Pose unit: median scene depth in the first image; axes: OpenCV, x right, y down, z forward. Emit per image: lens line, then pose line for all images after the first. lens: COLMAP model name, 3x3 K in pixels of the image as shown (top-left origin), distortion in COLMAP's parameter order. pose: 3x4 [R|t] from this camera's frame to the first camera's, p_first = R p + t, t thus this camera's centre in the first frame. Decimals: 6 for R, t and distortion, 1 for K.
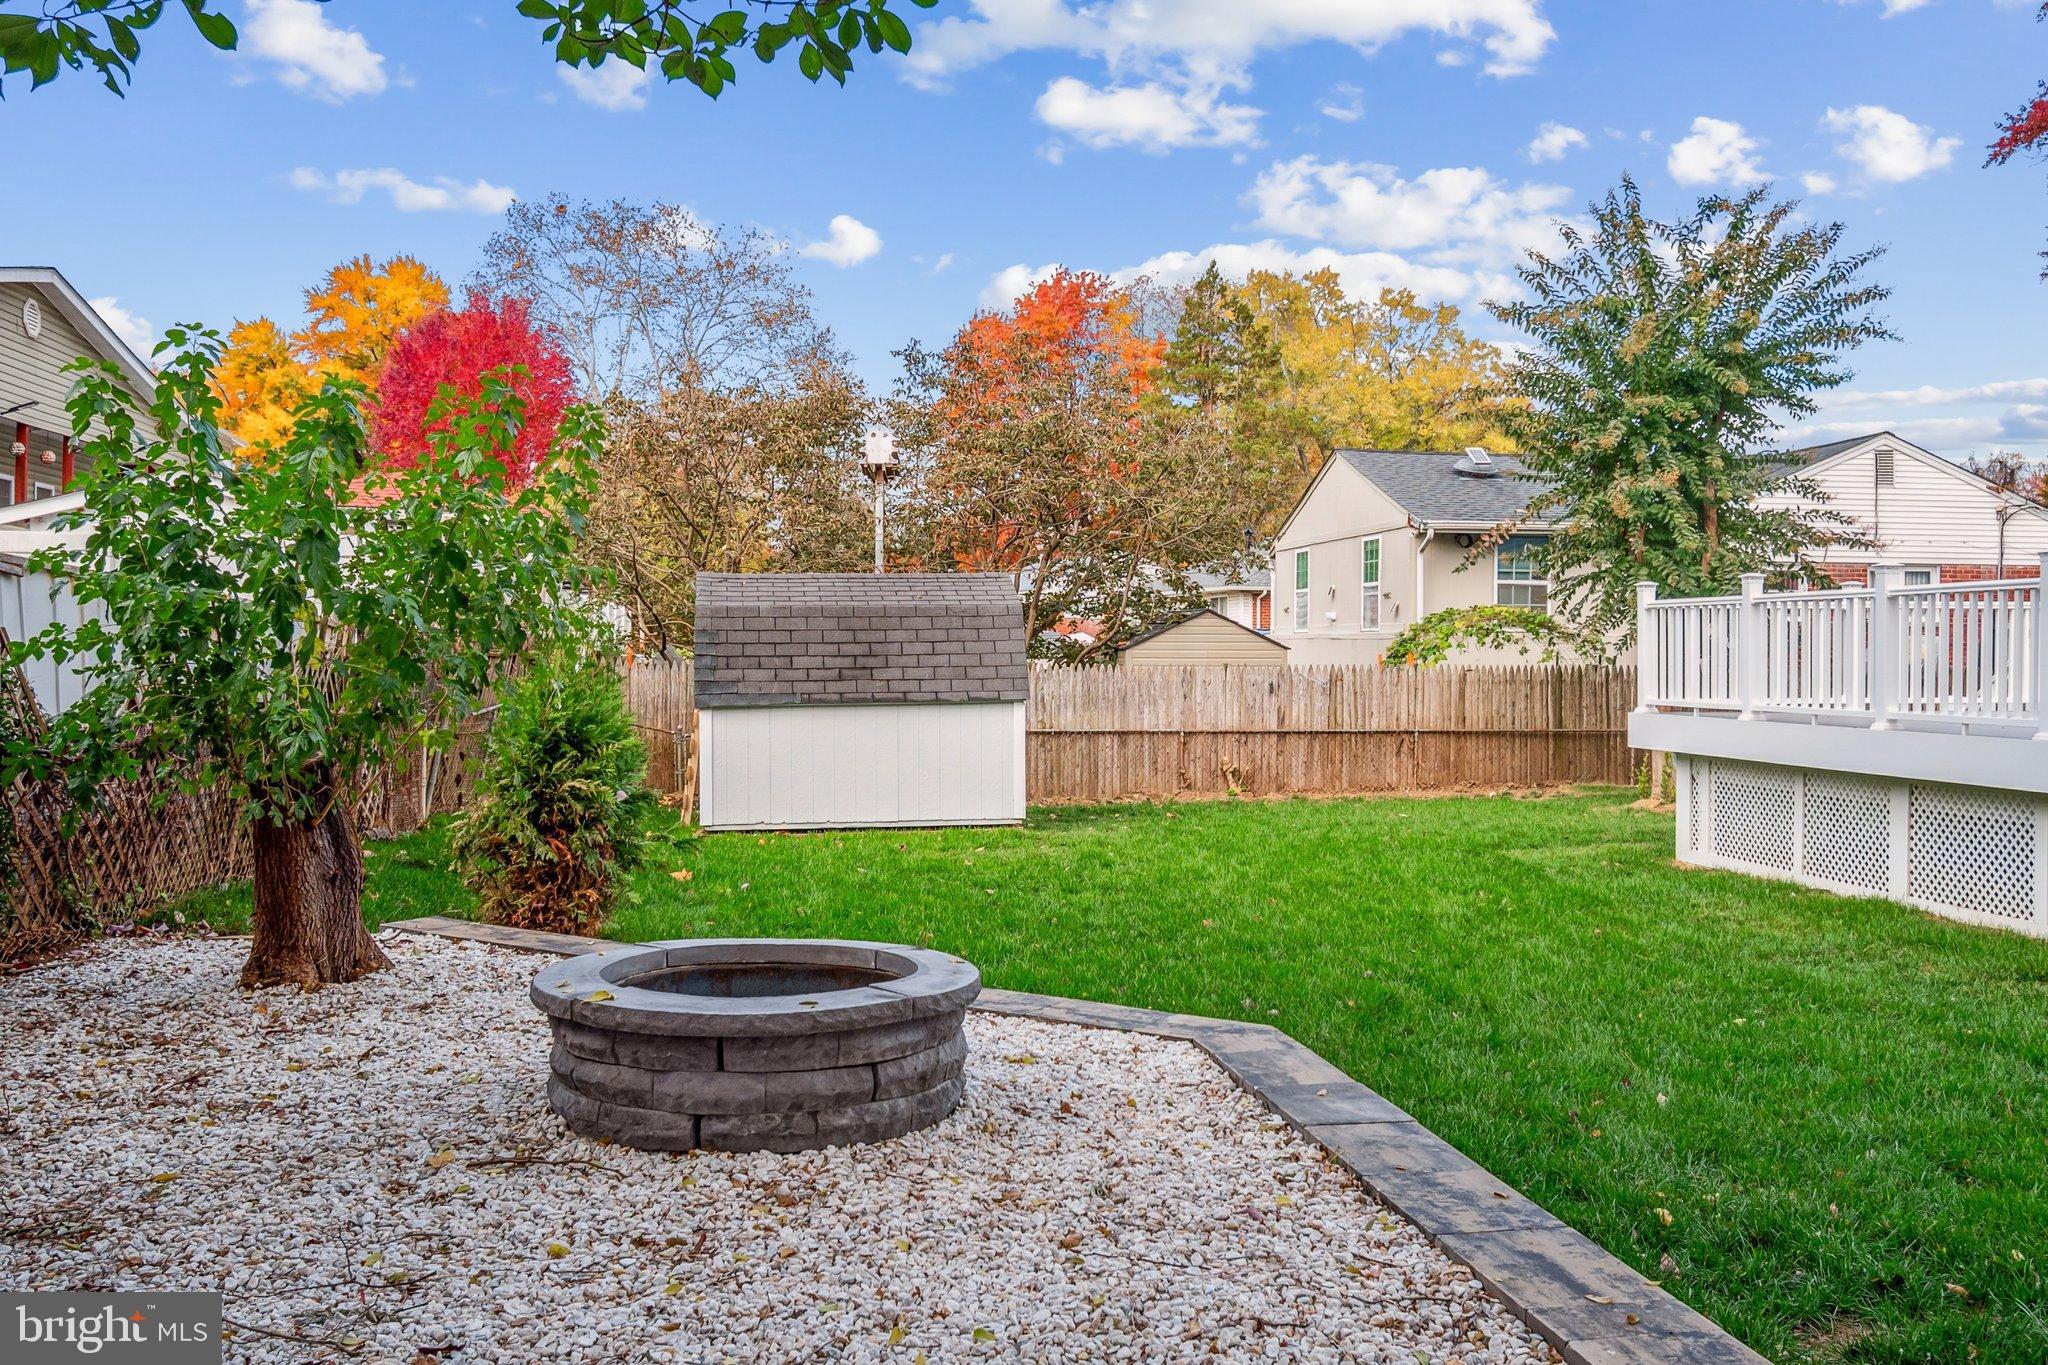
lens RADIAL K [[1672.8, 0, 1024.0], [0, 1672.8, 682.5], [0, 0, 1]] dist [0.001078, -0.003020]
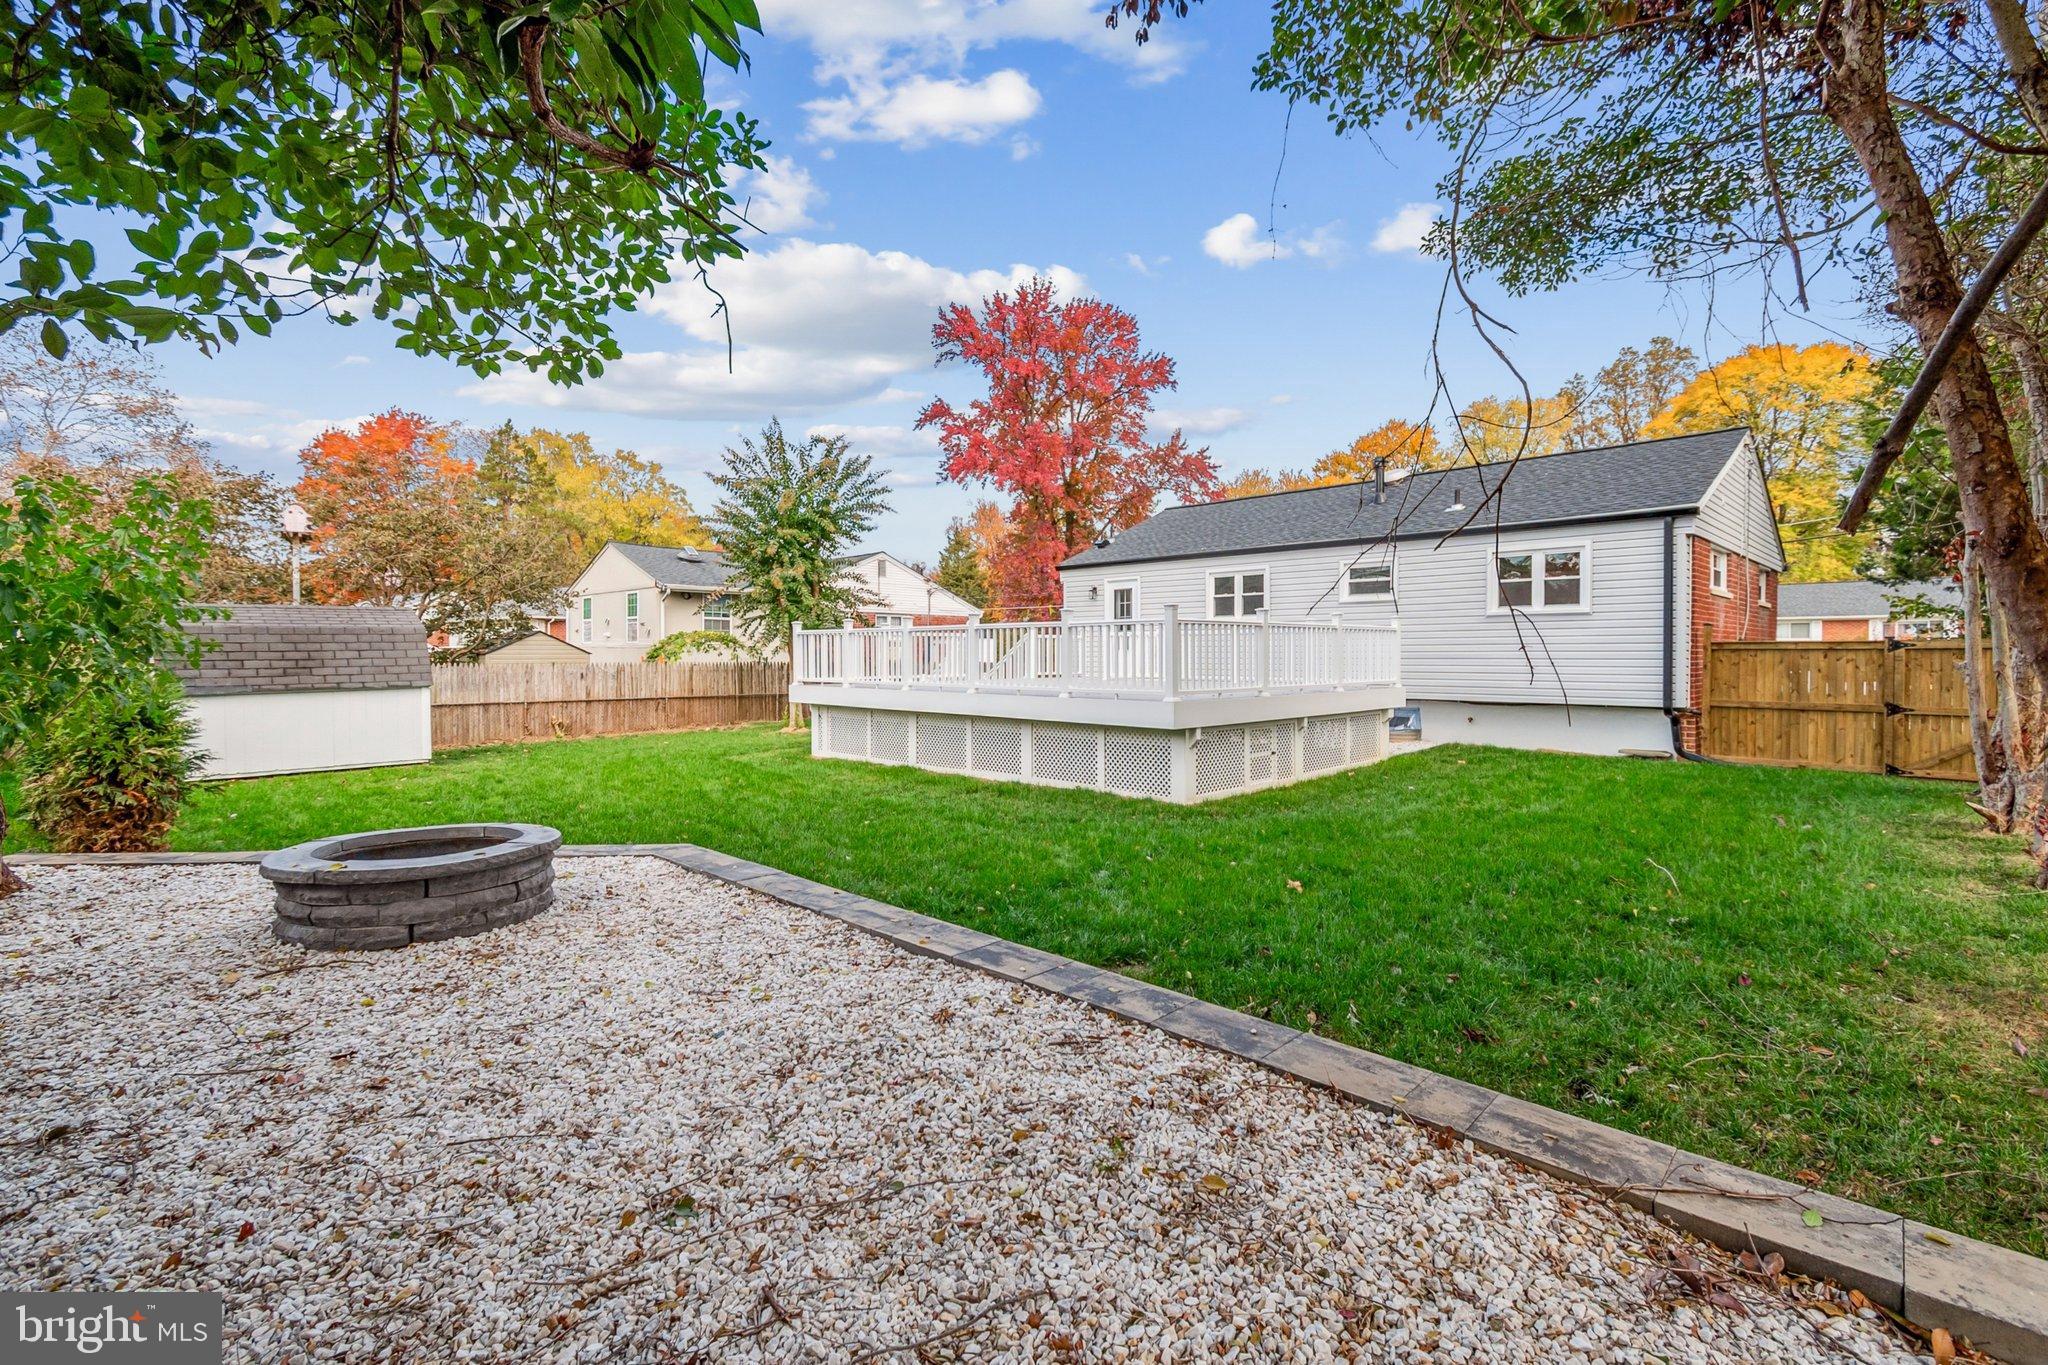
lens RADIAL K [[847.7, 0, 1024.0], [0, 847.7, 682.5], [0, 0, 1]] dist [0.000110, 0.000043]
pose [[0.808731, -0.021224, 0.587796, -0.187008], [0.012915, 0.999749, 0.018329, -0.007267], [-0.588037, -0.007231, 0.808801, -0.110796]]
